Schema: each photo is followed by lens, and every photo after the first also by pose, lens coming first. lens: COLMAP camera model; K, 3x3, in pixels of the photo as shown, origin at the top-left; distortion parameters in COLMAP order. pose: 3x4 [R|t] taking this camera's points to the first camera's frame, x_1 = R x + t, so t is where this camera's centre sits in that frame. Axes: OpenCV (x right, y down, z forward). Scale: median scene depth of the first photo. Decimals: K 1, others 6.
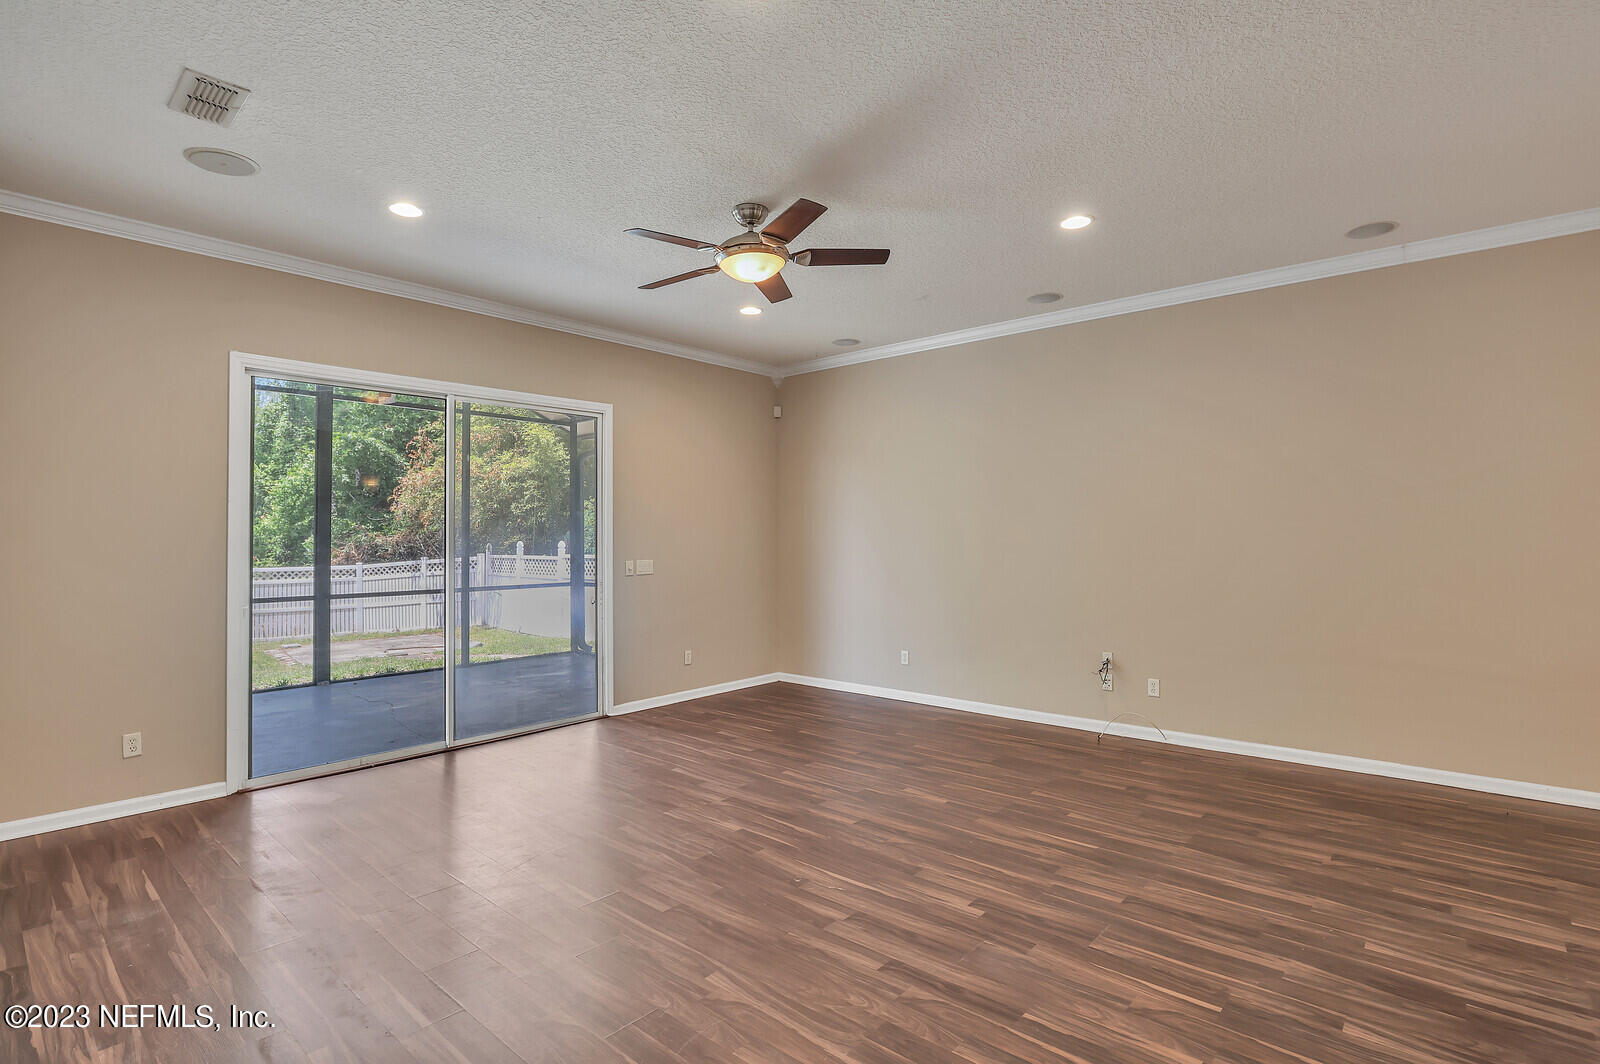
lens RADIAL K [[771.6, 0, 802.9], [0, 771.6, 521.1], [0, 0, 1]] dist [-0.034530, 0.000135]
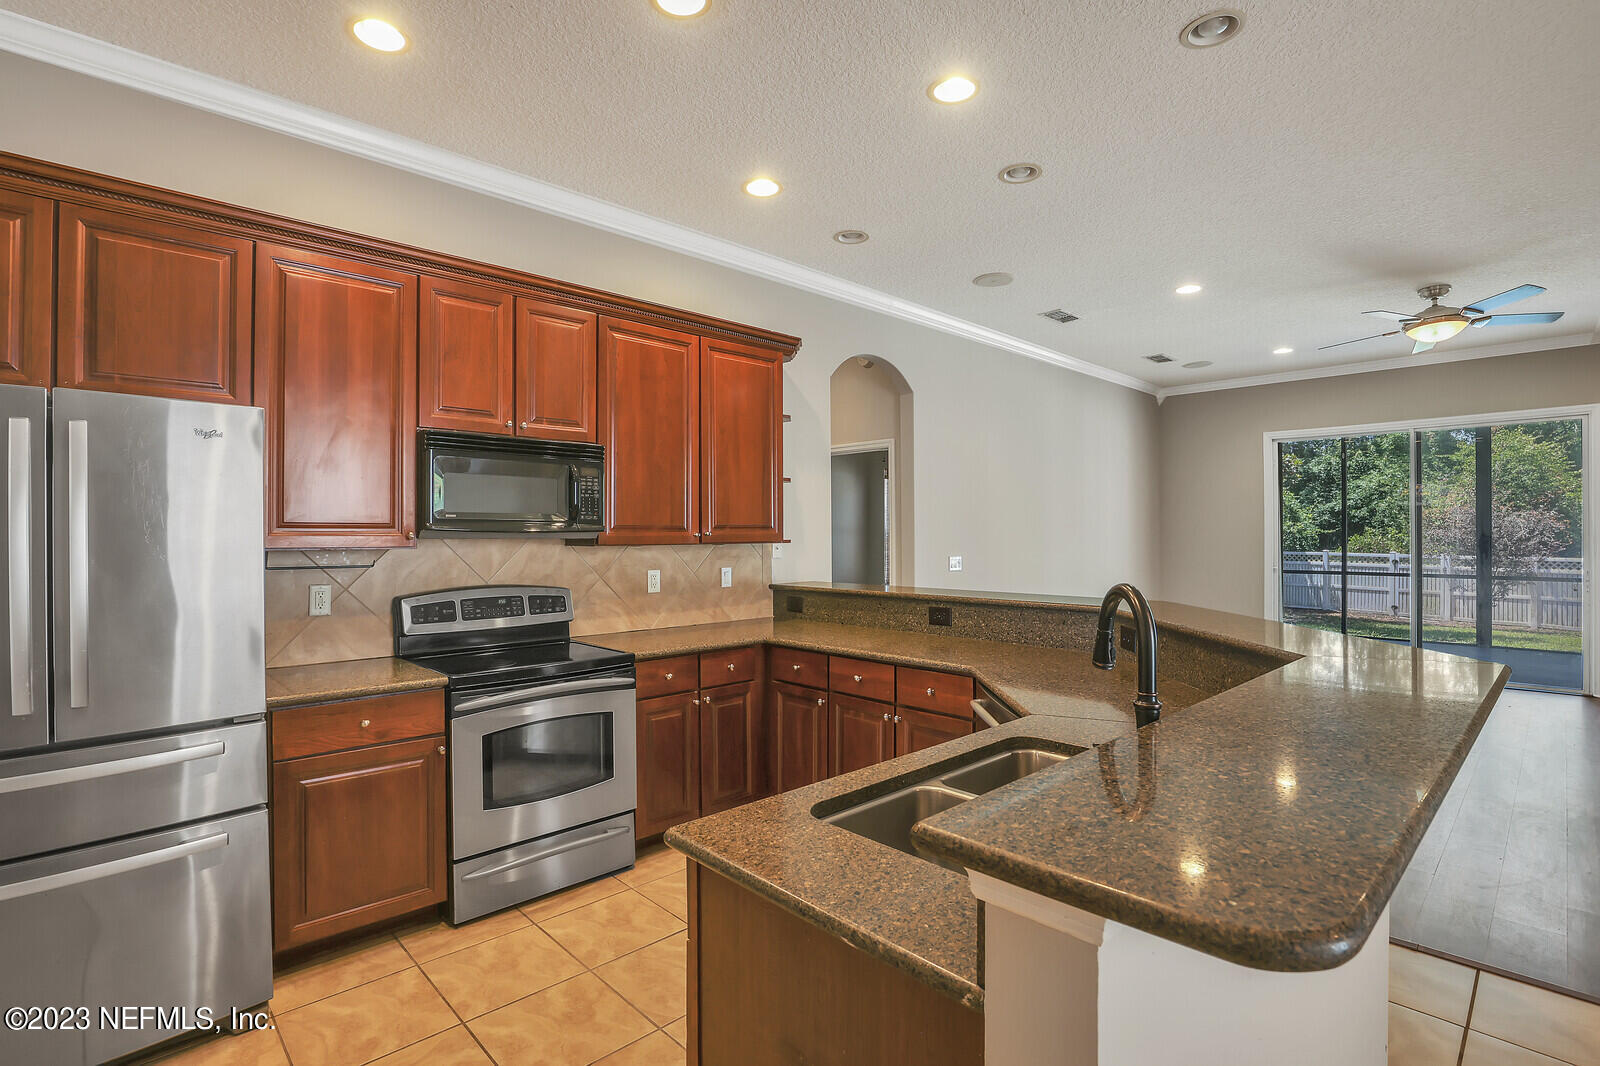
lens RADIAL K [[759.4, 0, 800.0], [0, 759.4, 533.0], [0, 0, 1]] dist [-0.027682, 0.000730]
pose [[-0.081980, 0.007718, -0.996604, 1.344423], [0.022343, 0.999733, 0.005904, -0.009194], [0.996384, -0.021783, -0.082130, -0.018418]]
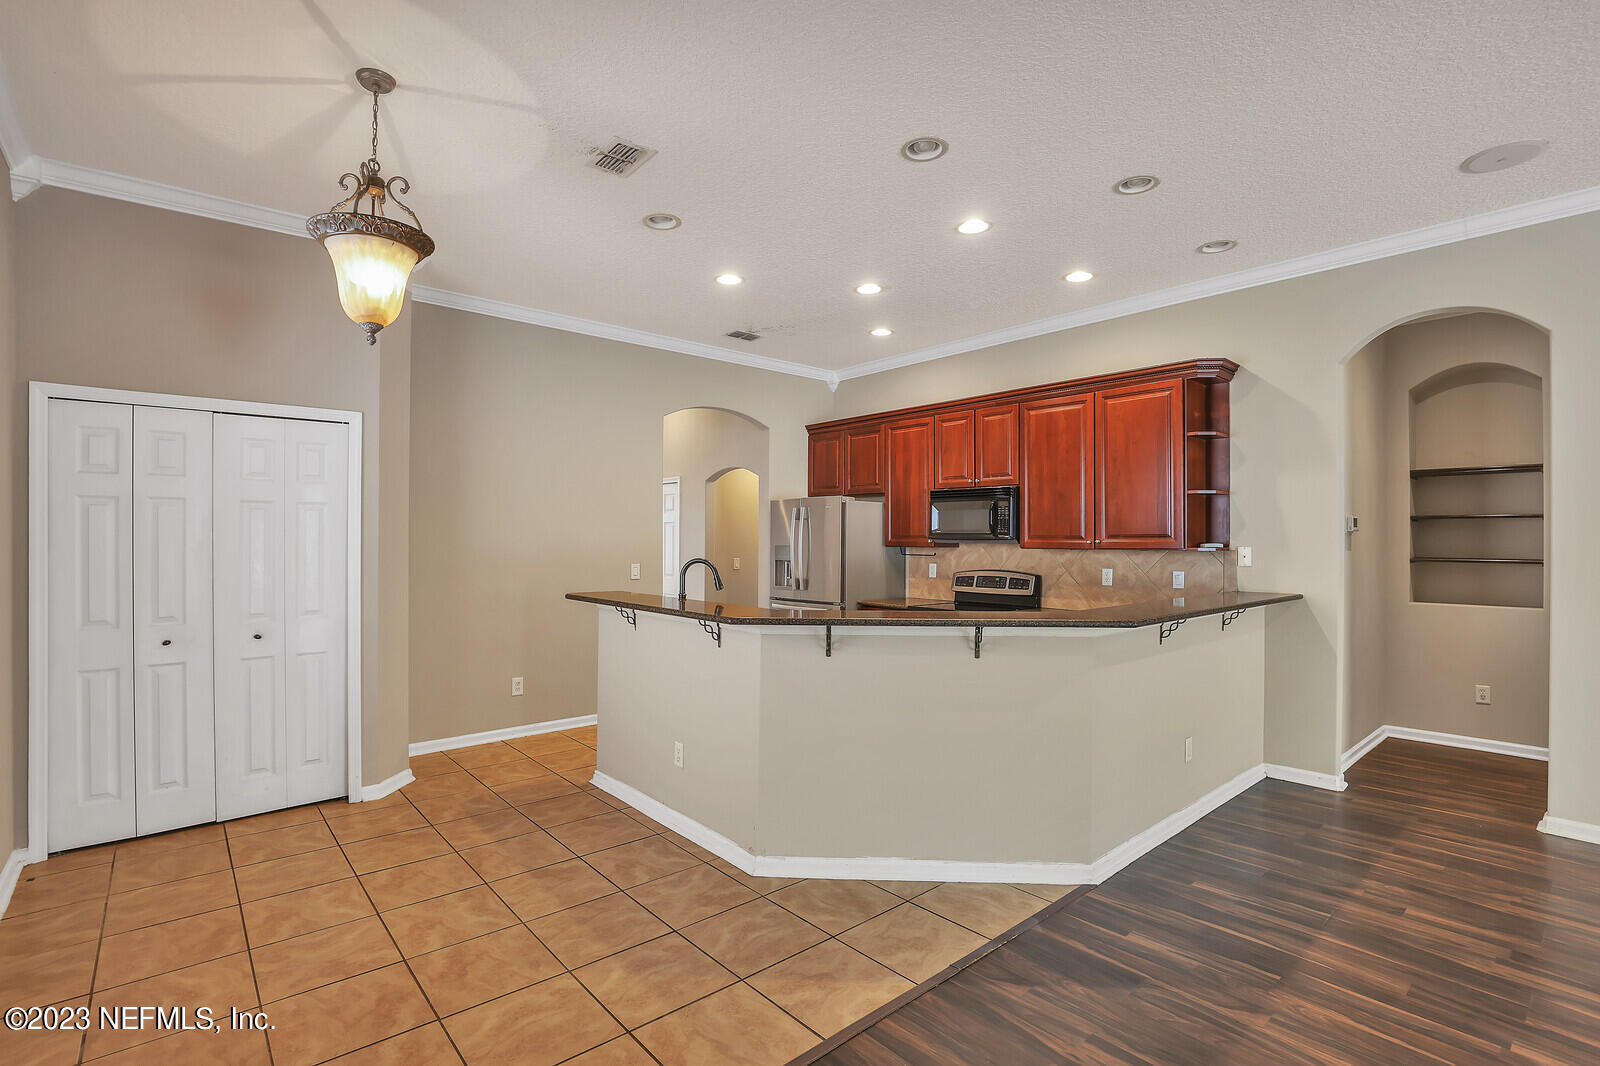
lens RADIAL K [[743.1, 0, 797.7], [0, 743.1, 538.1], [0, 0, 1]] dist [-0.037894, 0.005869]
pose [[-0.990569, 0.003593, 0.136966, 0.705509], [0.000442, 0.999735, -0.023028, 0.018188], [-0.137013, -0.022750, -0.990308, 1.094710]]
